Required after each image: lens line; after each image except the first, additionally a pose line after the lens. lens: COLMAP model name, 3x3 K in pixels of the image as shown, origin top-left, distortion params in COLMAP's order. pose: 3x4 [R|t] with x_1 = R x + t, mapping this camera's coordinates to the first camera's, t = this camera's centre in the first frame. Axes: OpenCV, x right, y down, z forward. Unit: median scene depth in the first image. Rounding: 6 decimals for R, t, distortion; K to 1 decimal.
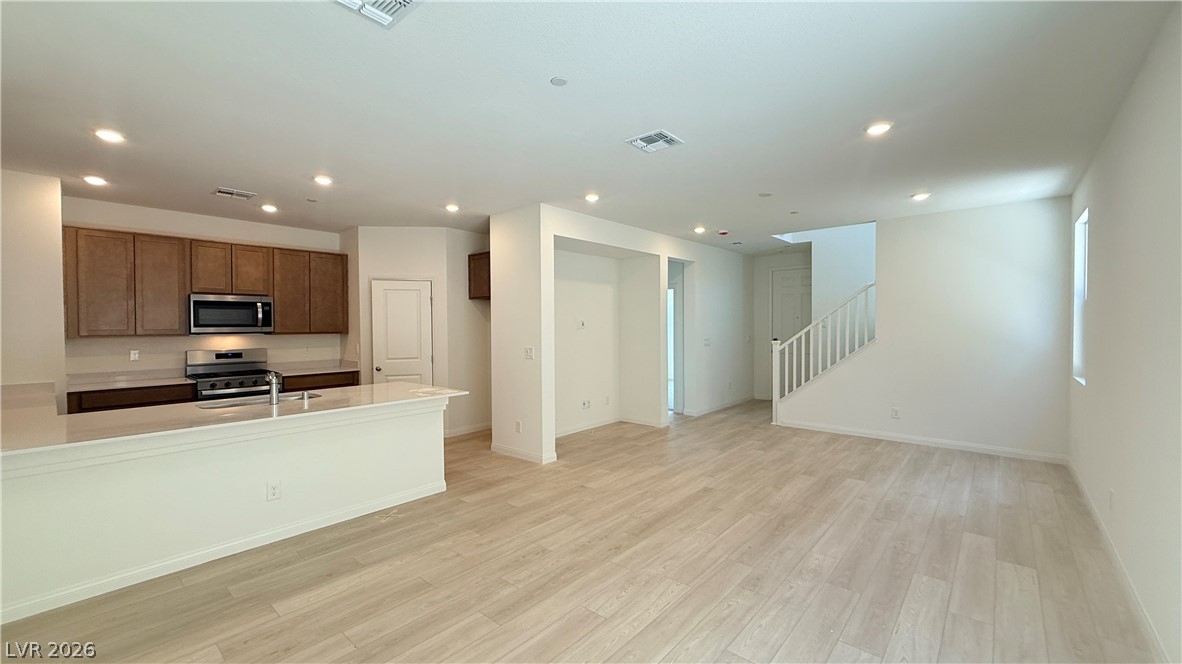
lens RADIAL K [[473.1, 0, 589.9], [0, 473.1, 332.4], [0, 0, 1]] dist [-0.000750, 0.000392]
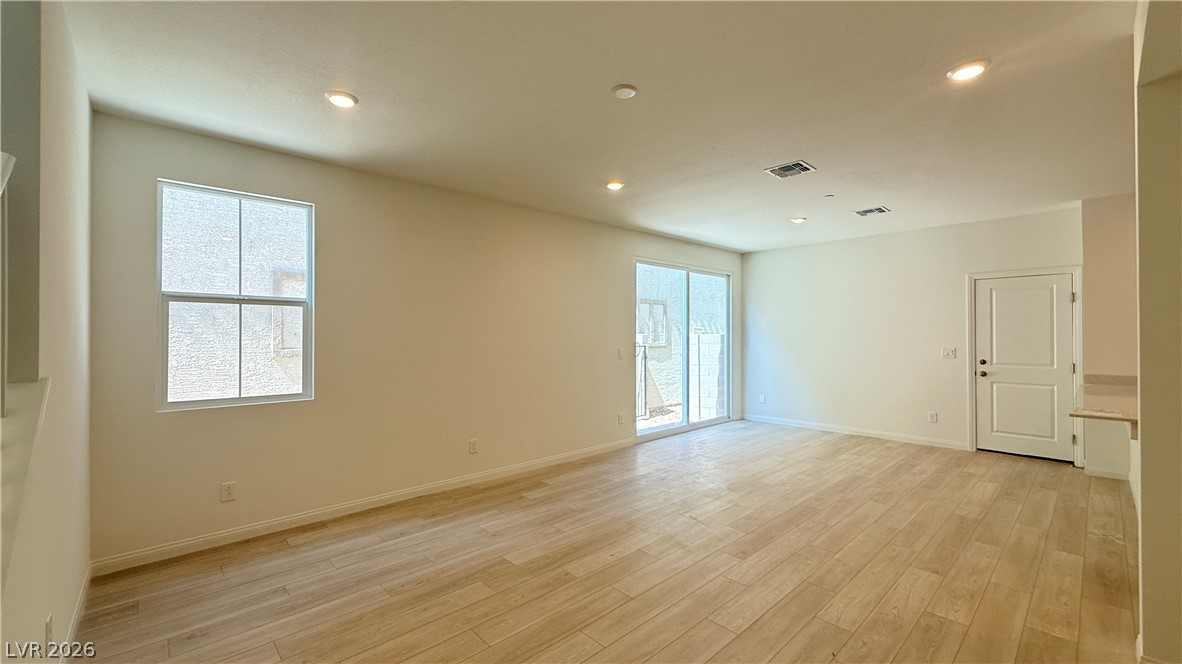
lens RADIAL K [[473.1, 0, 586.4], [0, 473.1, 326.7], [0, 0, 1]] dist [-0.000750, 0.000392]
pose [[-0.993910, 0.010400, 0.109705, 0.412665], [0.010592, 0.999943, 0.001169, -0.021752], [-0.109687, 0.002324, -0.993963, 1.795201]]
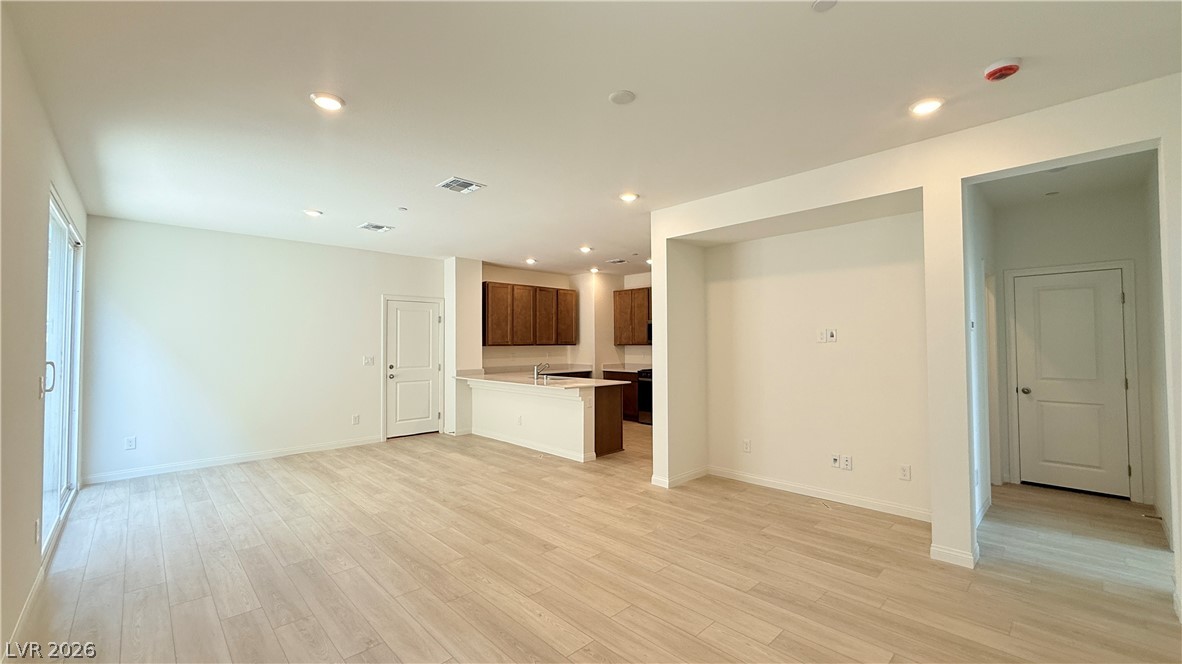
lens RADIAL K [[473.1, 0, 588.9], [0, 473.1, 329.1], [0, 0, 1]] dist [-0.000750, 0.000392]
pose [[-0.088443, -0.022906, -0.995818, 1.060582], [-0.012490, 0.999682, -0.021885, -0.012973], [0.996003, 0.010502, -0.088701, 1.163895]]
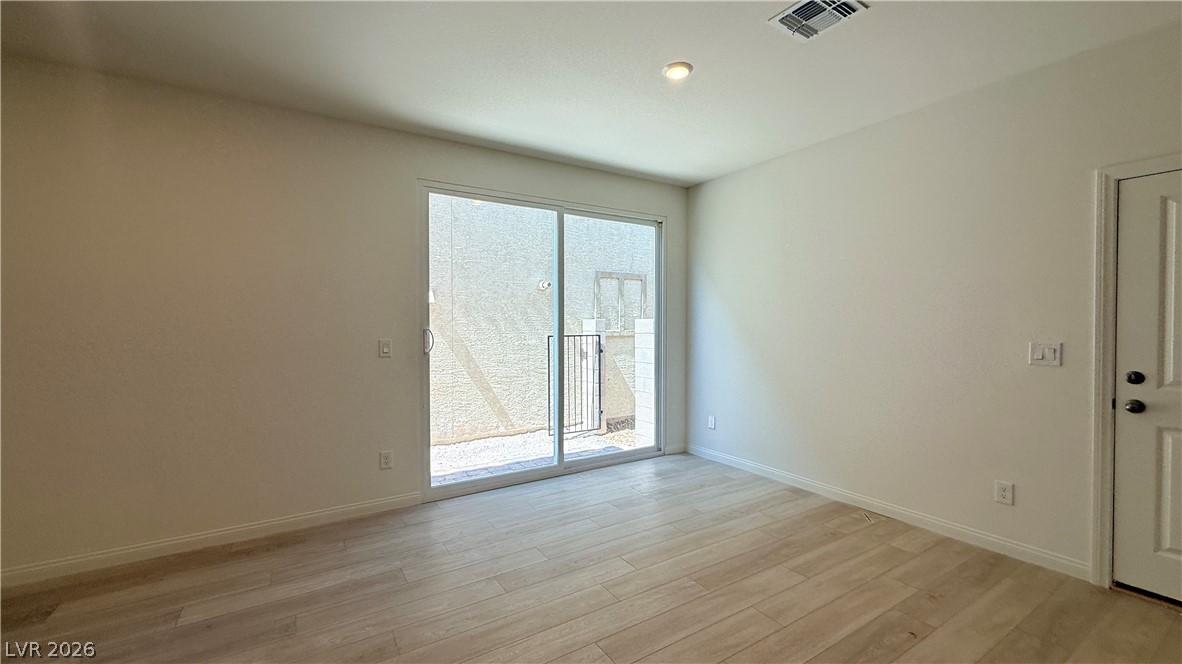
lens RADIAL K [[473.1, 0, 584.5], [0, 473.1, 327.1], [0, 0, 1]] dist [-0.000750, 0.000392]
pose [[-0.956495, 0.006145, 0.291683, -0.112844], [0.013489, 0.999640, 0.023176, 0.011643], [-0.291436, 0.026102, -0.956234, 1.039117]]
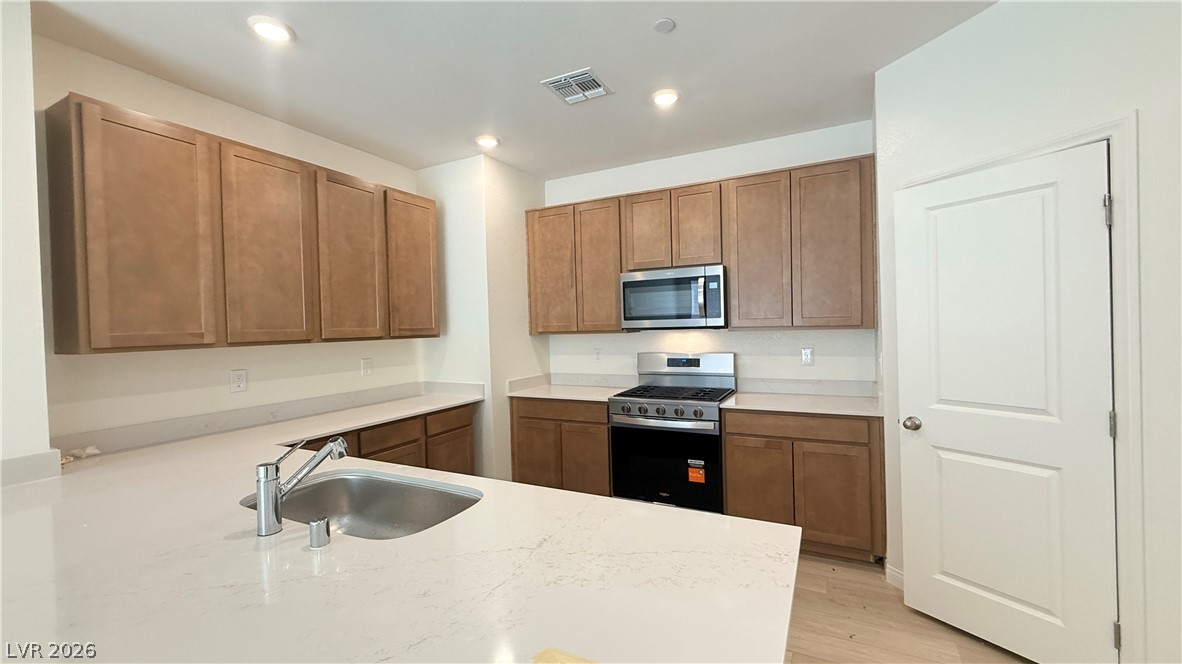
lens RADIAL K [[473.1, 0, 587.9], [0, 473.1, 333.5], [0, 0, 1]] dist [-0.000750, 0.000392]
pose [[0.230820, 0.012739, -0.972913, -0.207171], [0.008567, 0.999849, 0.015124, -0.003510], [0.972959, -0.011826, 0.230676, 0.974740]]
